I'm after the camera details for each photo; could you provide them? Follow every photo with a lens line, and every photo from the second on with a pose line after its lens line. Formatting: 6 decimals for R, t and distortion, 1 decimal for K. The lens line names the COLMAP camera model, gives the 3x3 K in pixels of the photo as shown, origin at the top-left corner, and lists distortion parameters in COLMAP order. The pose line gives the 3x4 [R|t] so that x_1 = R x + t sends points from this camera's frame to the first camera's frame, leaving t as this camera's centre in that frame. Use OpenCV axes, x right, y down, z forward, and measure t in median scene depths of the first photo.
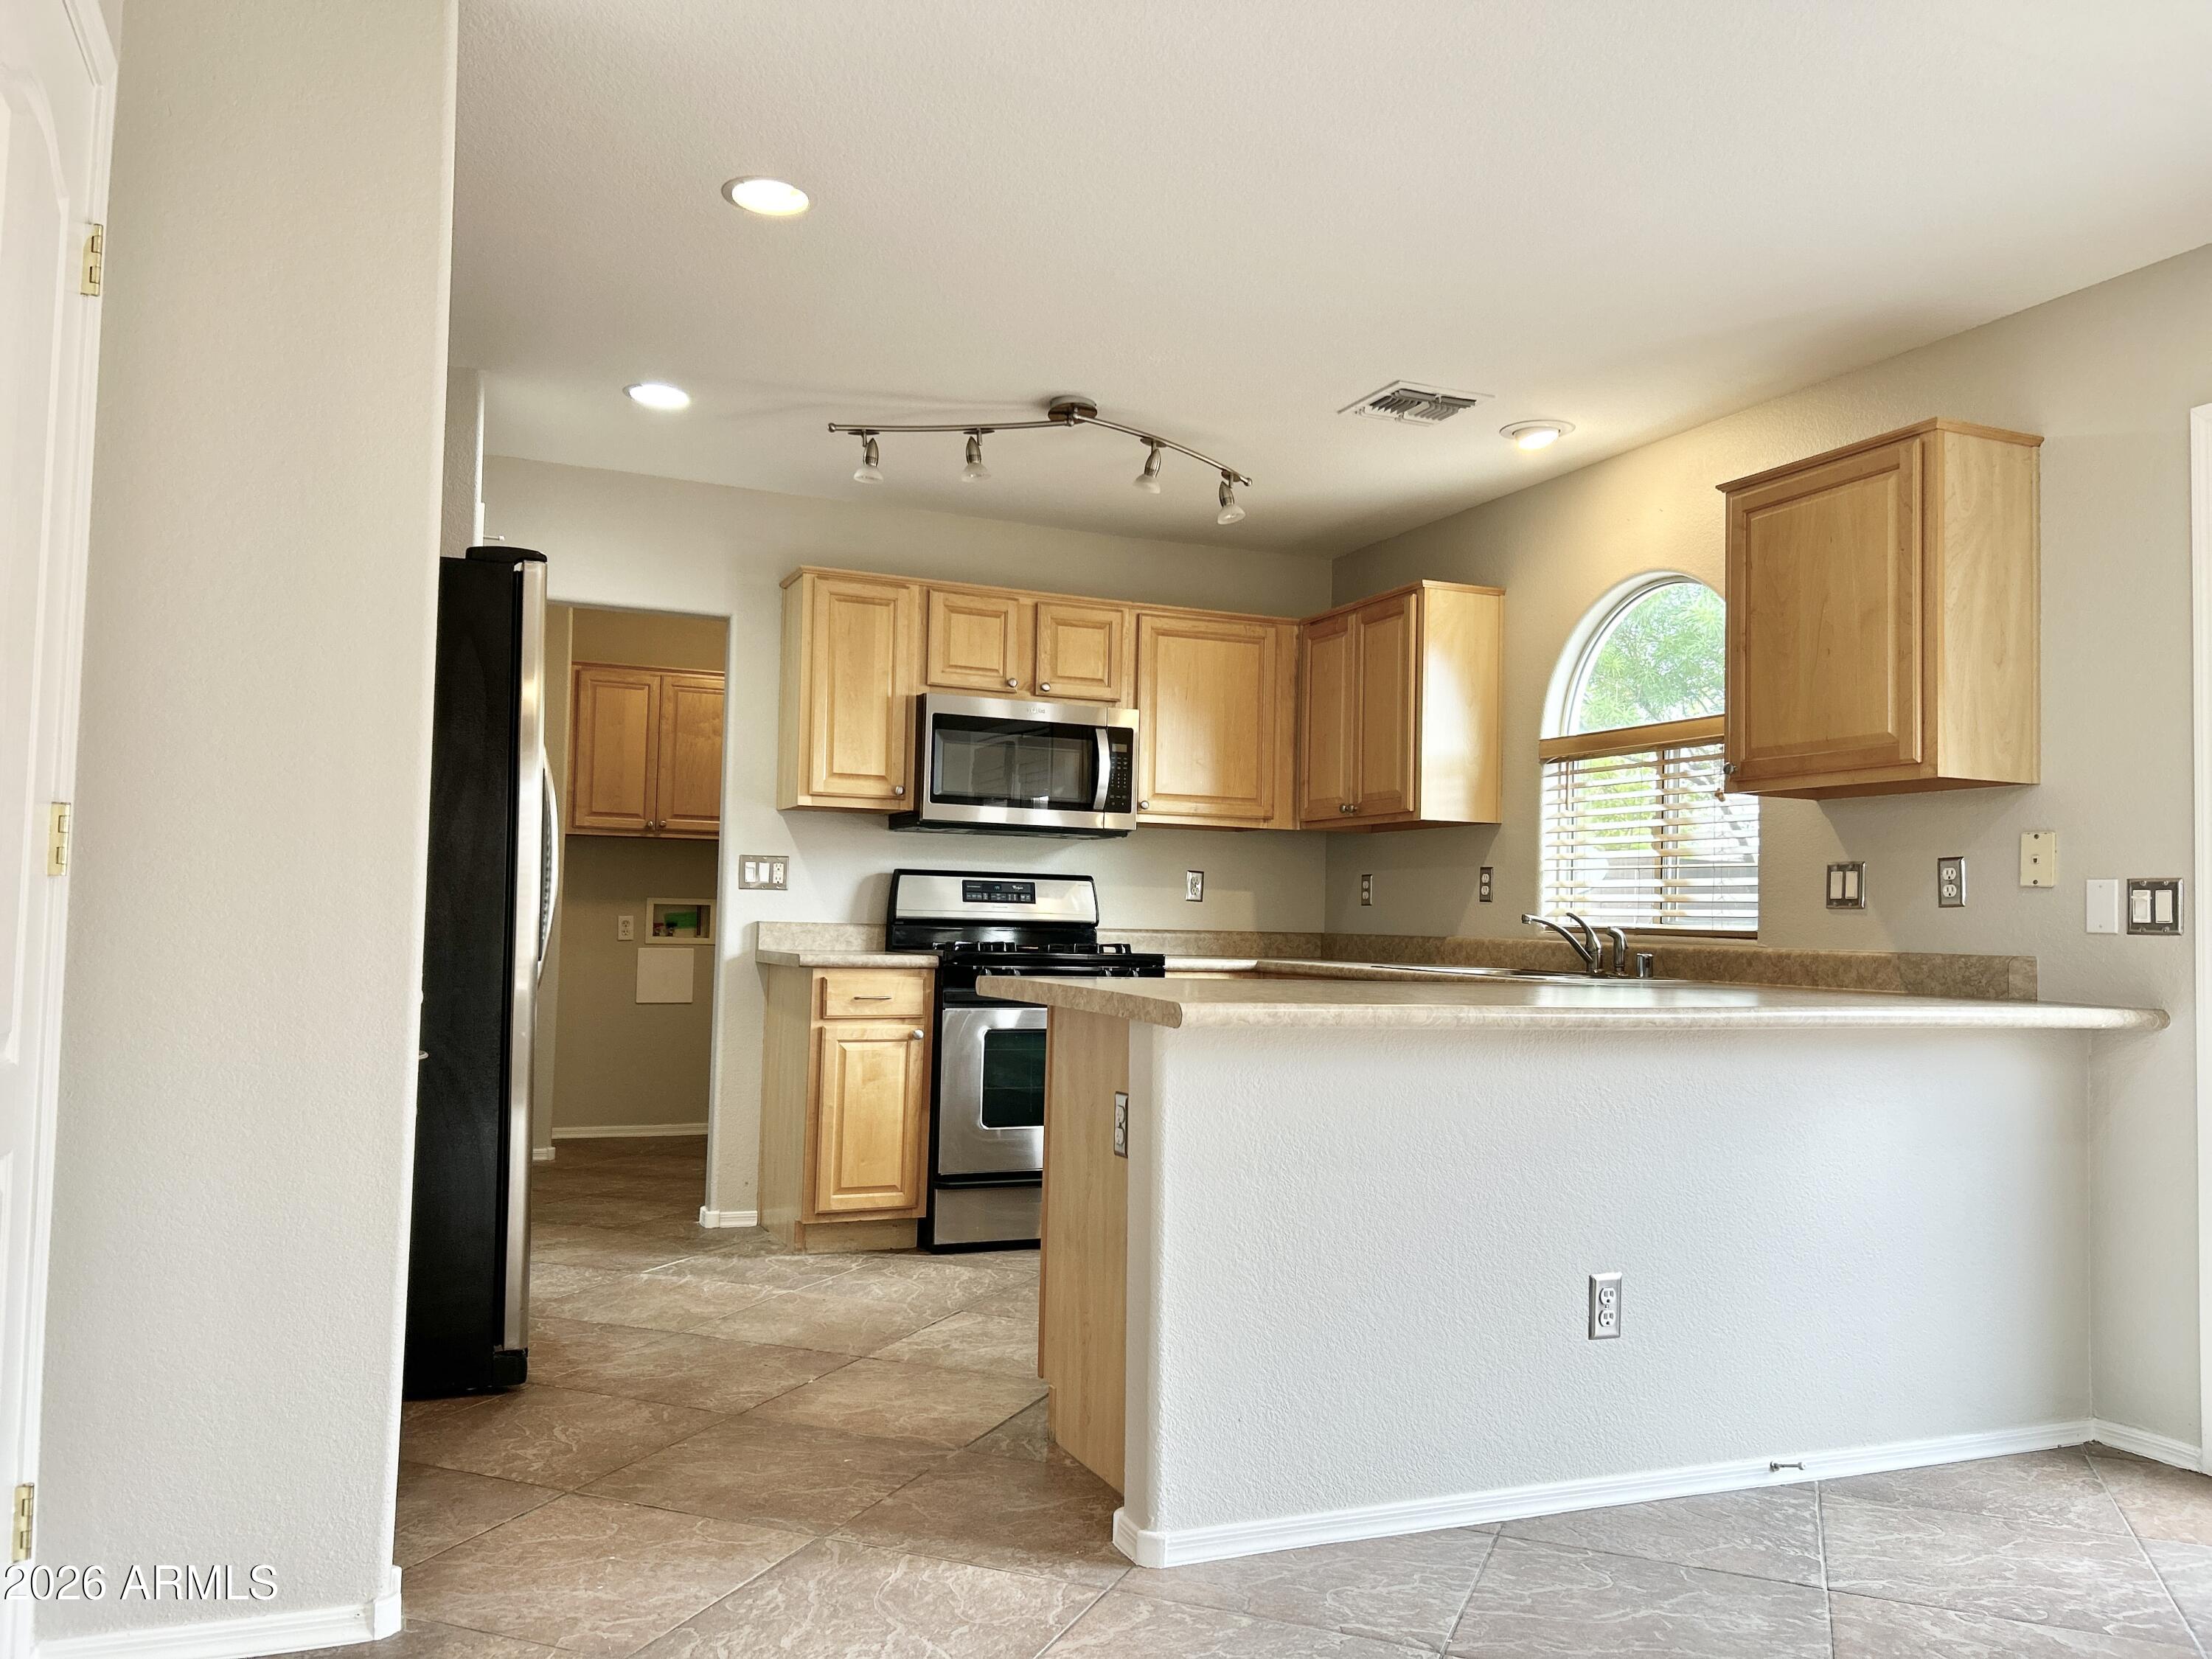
lens RADIAL K [[1679.6, 0, 1105.7], [0, 1679.6, 831.9], [0, 0, 1]] dist [0.020306, -0.007079]
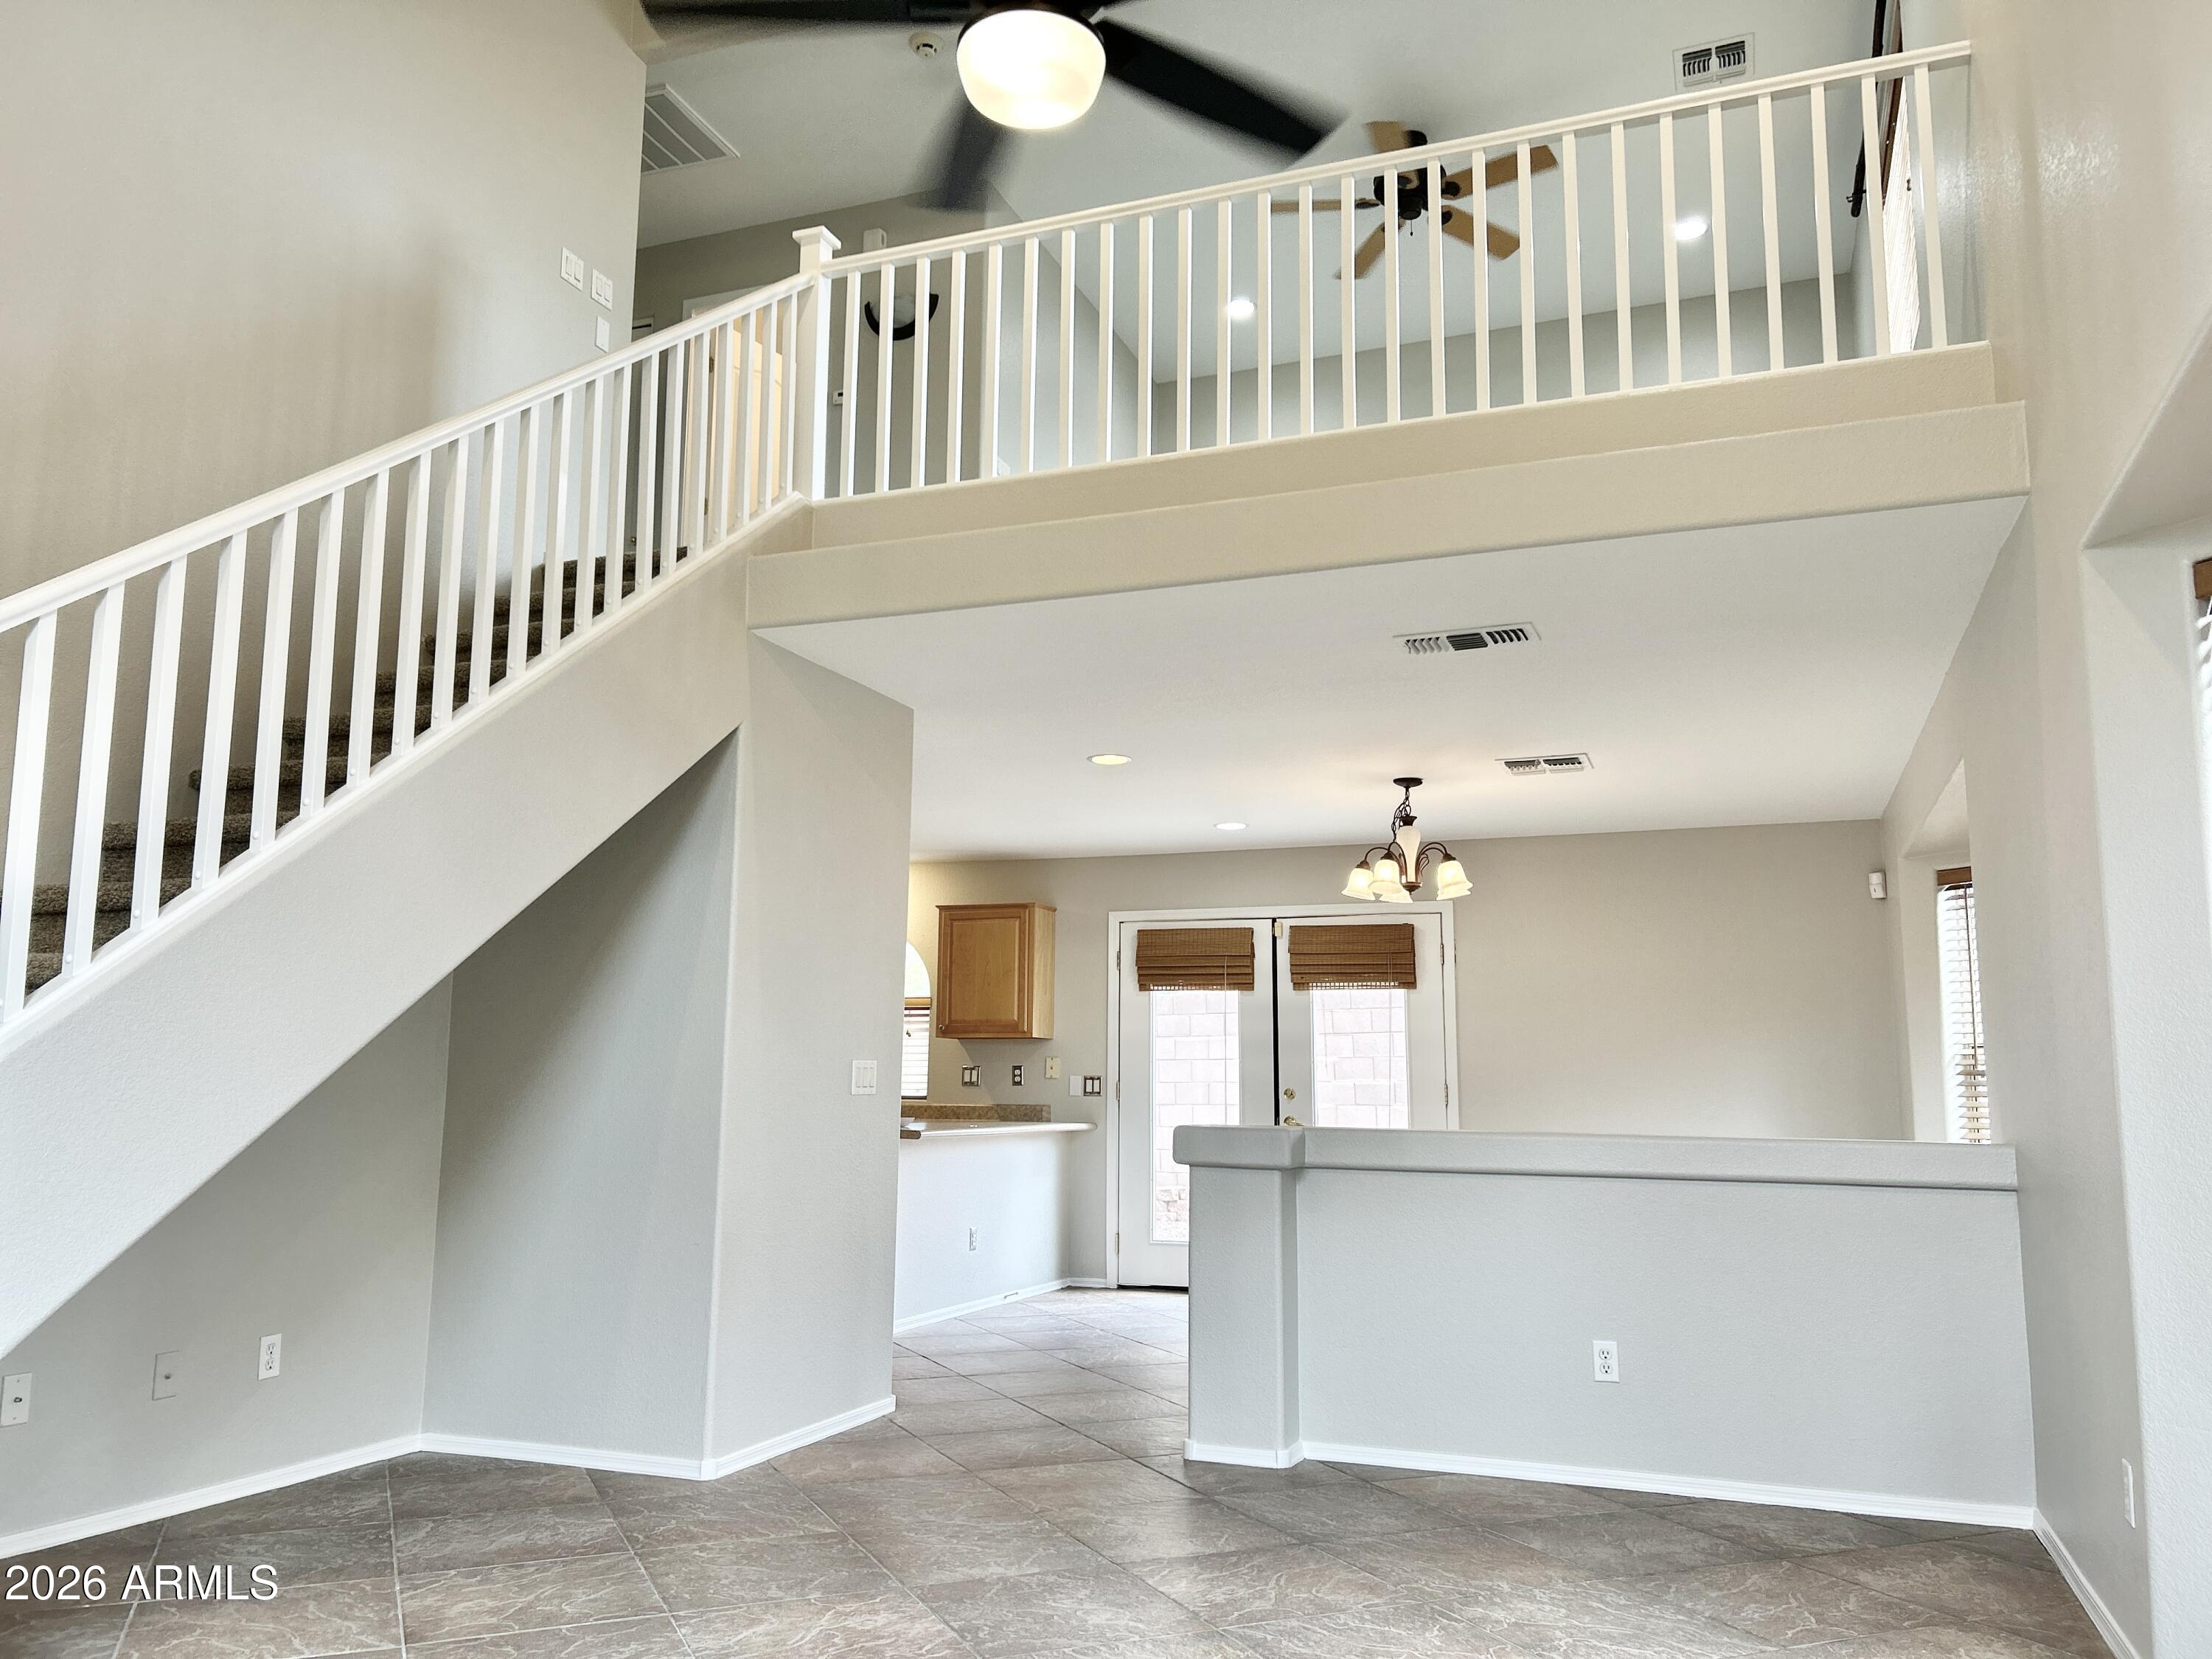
lens RADIAL K [[1679.6, 0, 1103.9], [0, 1679.6, 836.6], [0, 0, 1]] dist [0.020306, -0.007079]
pose [[0.672165, 0.090026, 0.734908, -1.371609], [-0.032560, 0.995214, -0.092133, -0.104713], [-0.739685, 0.038000, 0.671879, -0.854012]]
